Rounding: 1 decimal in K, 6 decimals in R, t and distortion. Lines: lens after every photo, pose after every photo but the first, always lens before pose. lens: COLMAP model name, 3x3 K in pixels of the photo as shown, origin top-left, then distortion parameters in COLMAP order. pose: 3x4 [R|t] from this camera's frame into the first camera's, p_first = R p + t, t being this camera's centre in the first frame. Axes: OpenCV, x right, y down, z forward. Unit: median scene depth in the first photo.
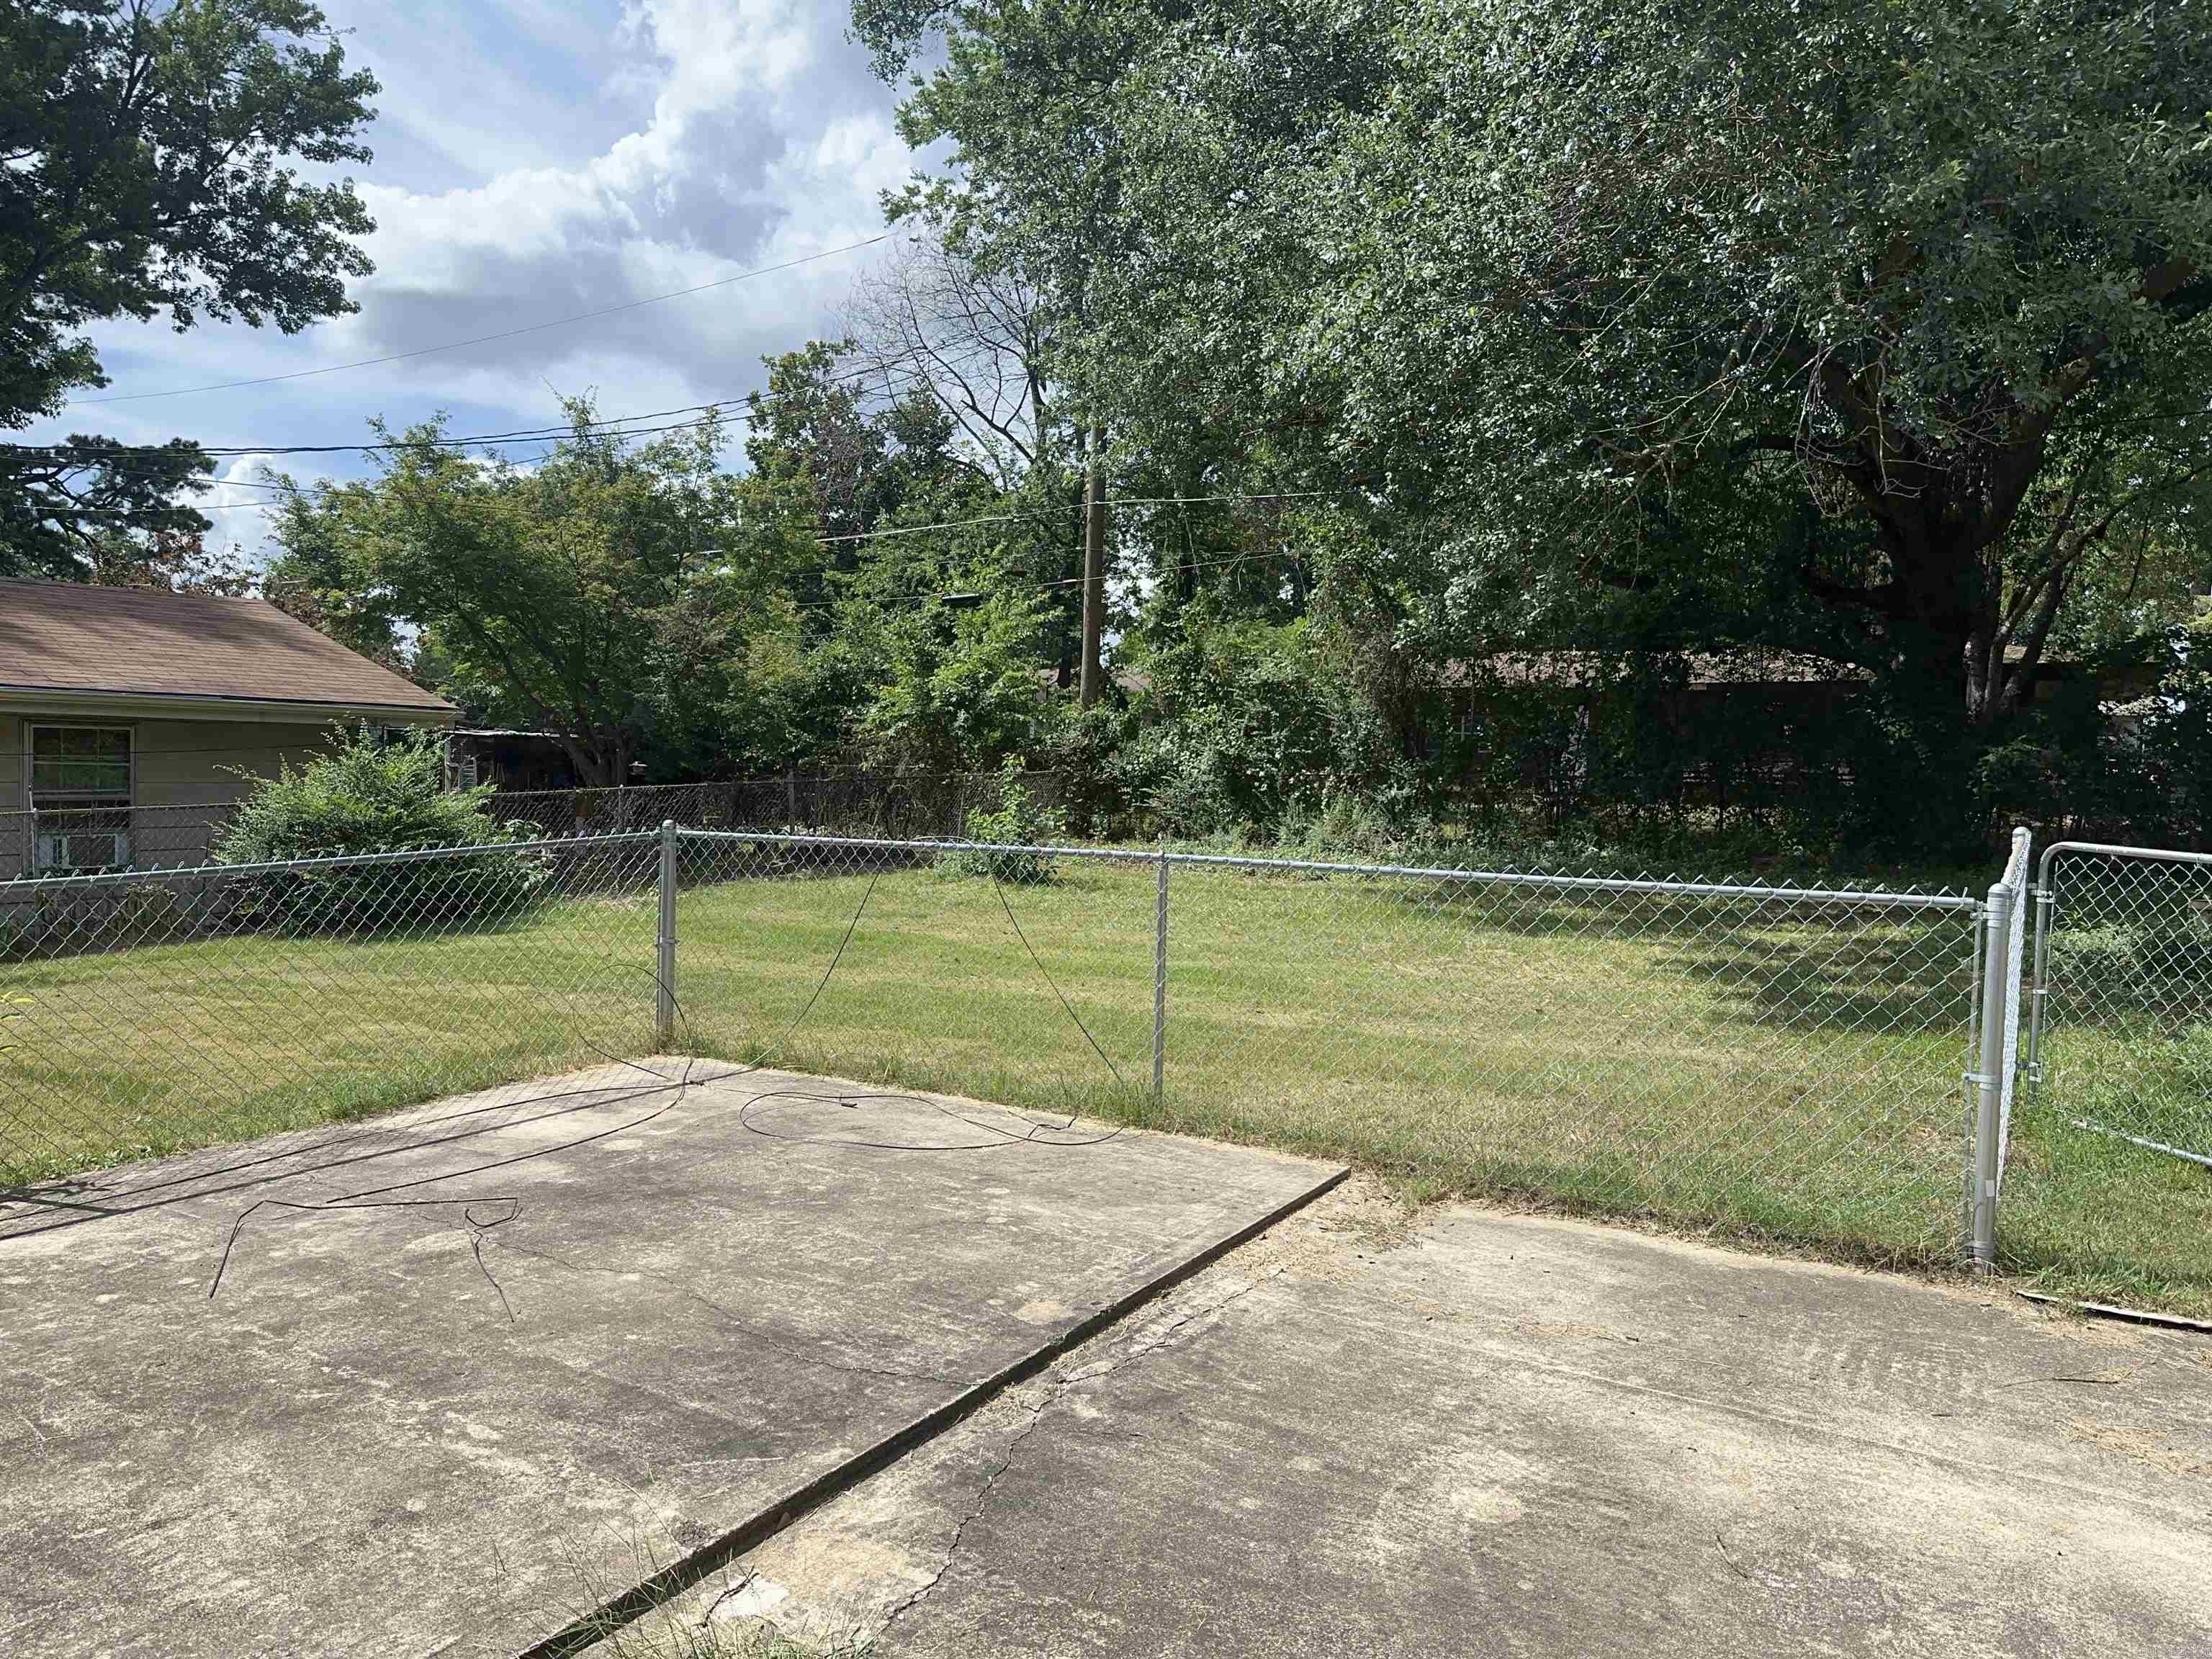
lens RADIAL K [[1546.1, 0, 1091.5], [0, 1546.1, 813.3], [0, 0, 1]] dist [0.067756, -0.065707]
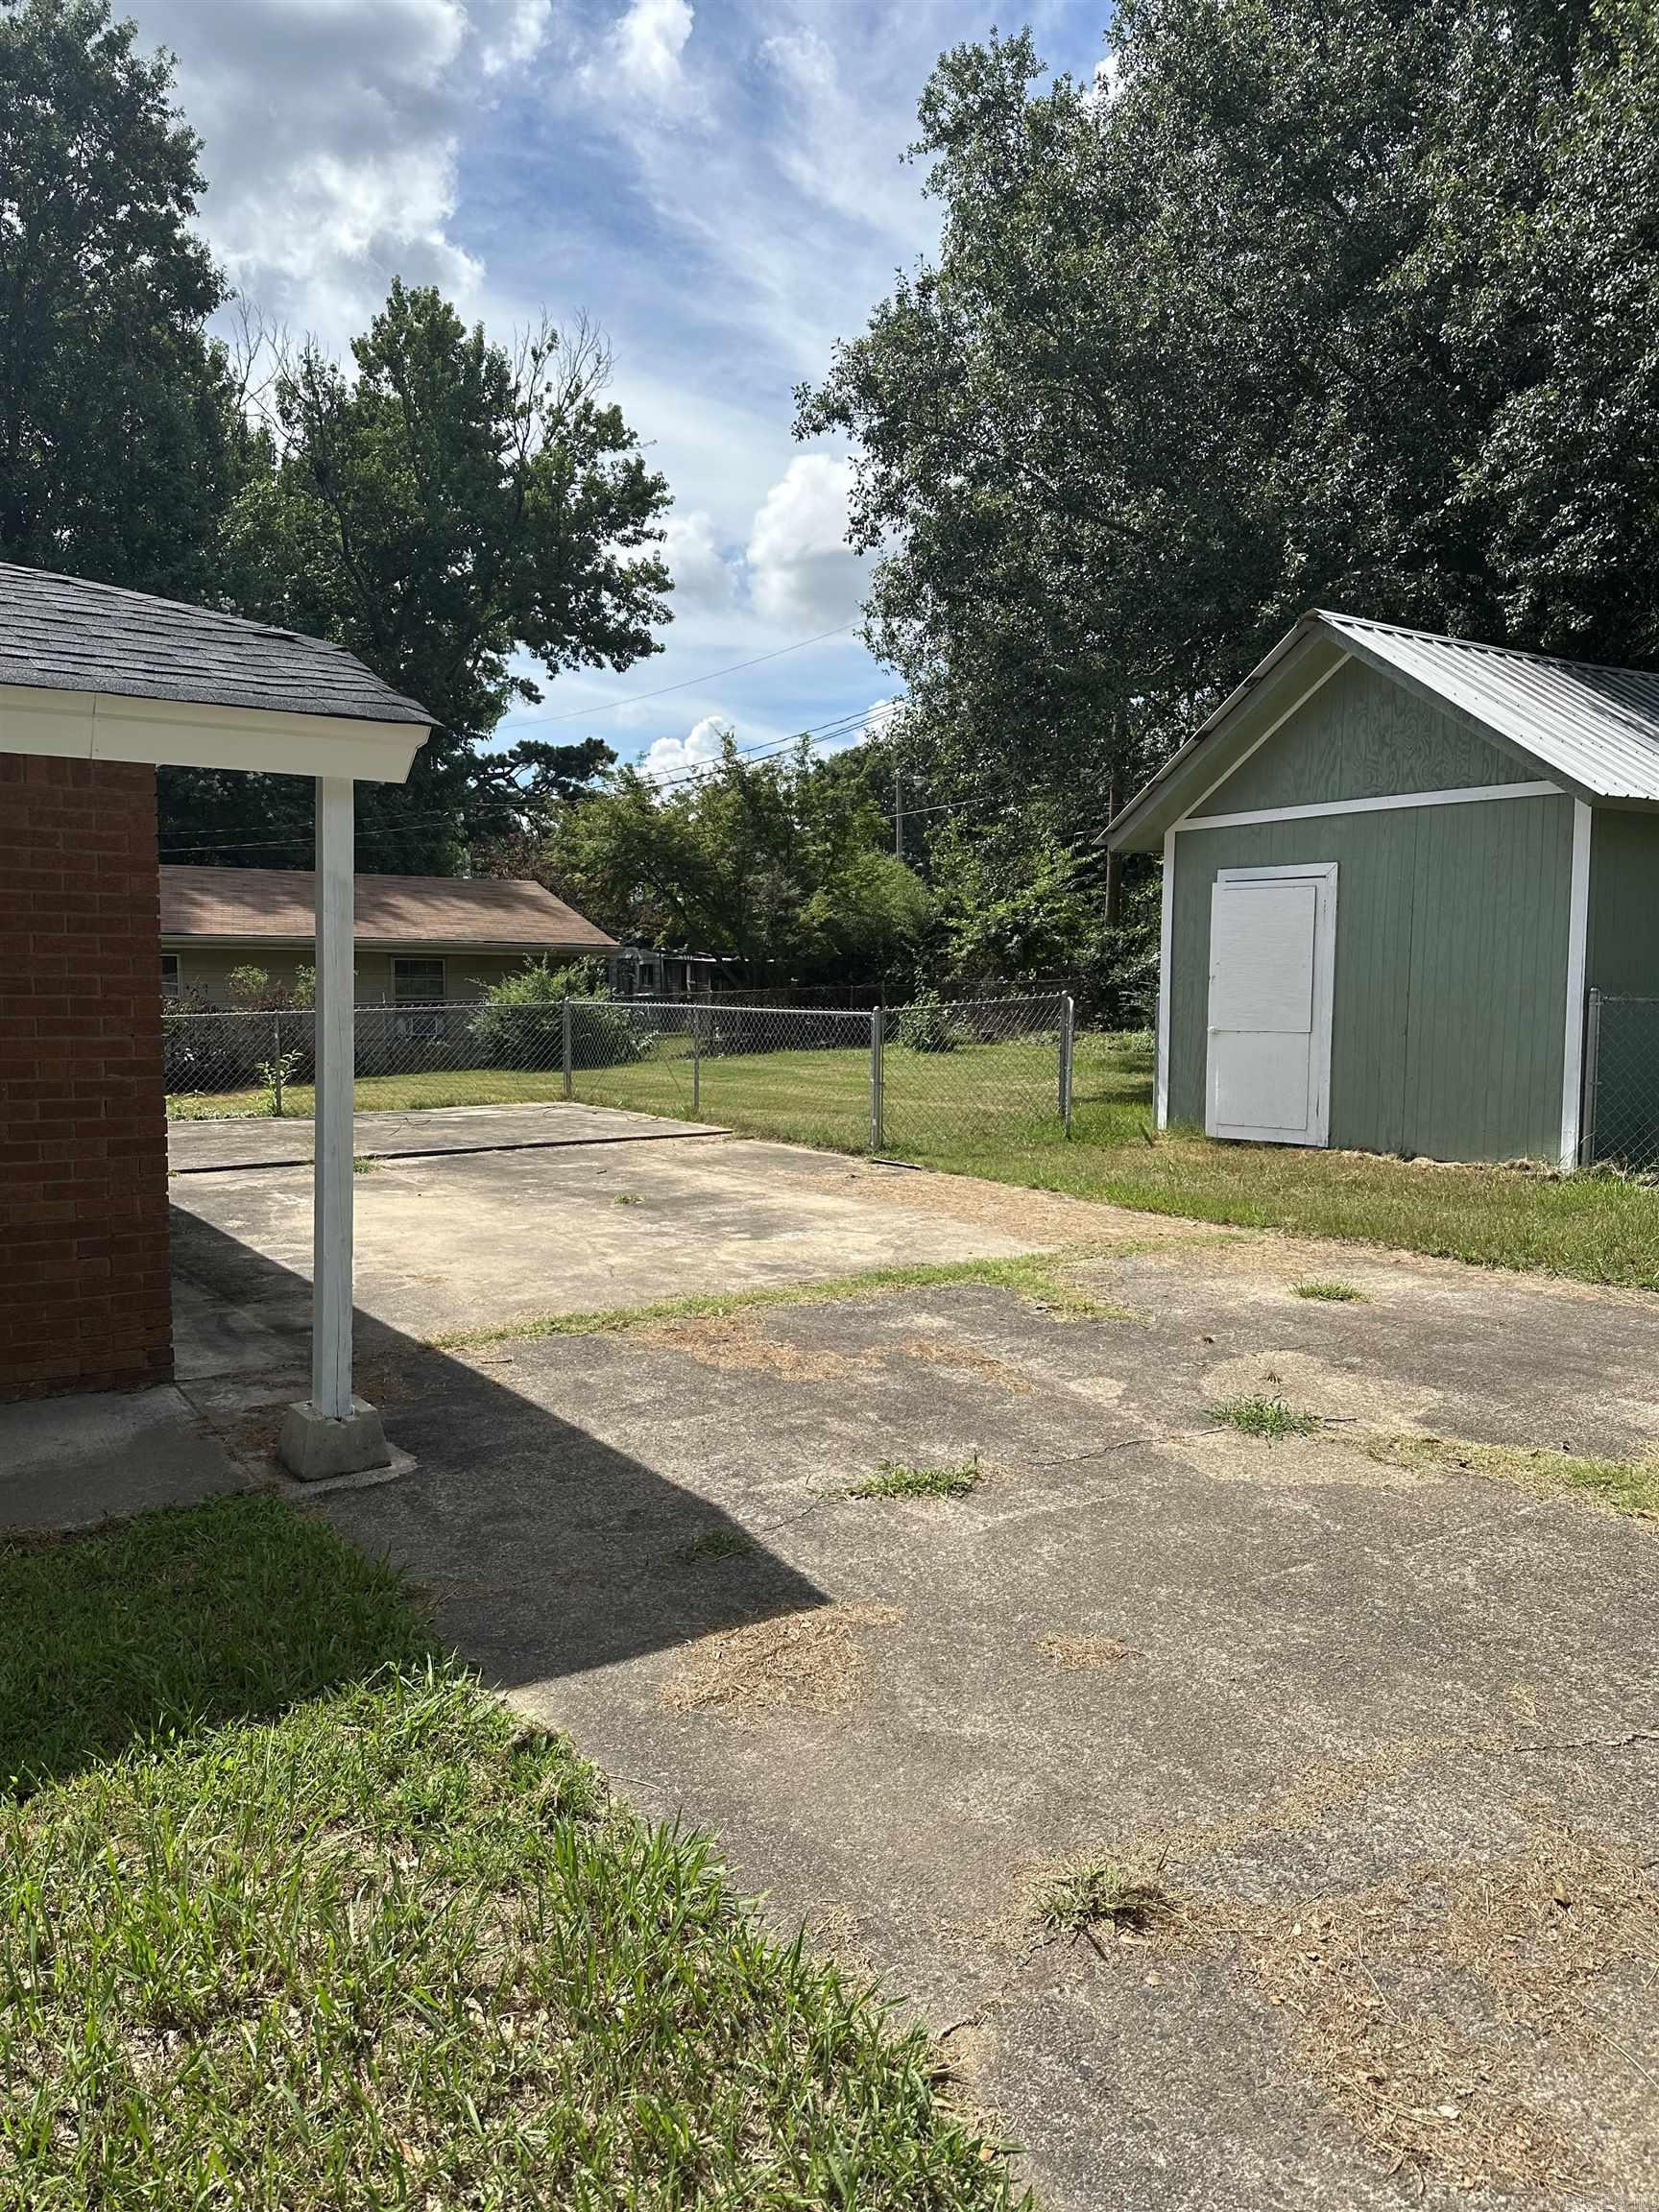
lens RADIAL K [[1552.7, 0, 889.0], [0, 1552.7, 1109.6], [0, 0, 1]] dist [0.198125, -0.359391]
pose [[0.925946, 0.016550, -0.377293, 0.245880], [0.001620, 0.998856, 0.047790, 0.014522], [0.377652, -0.044862, 0.924860, -0.221958]]
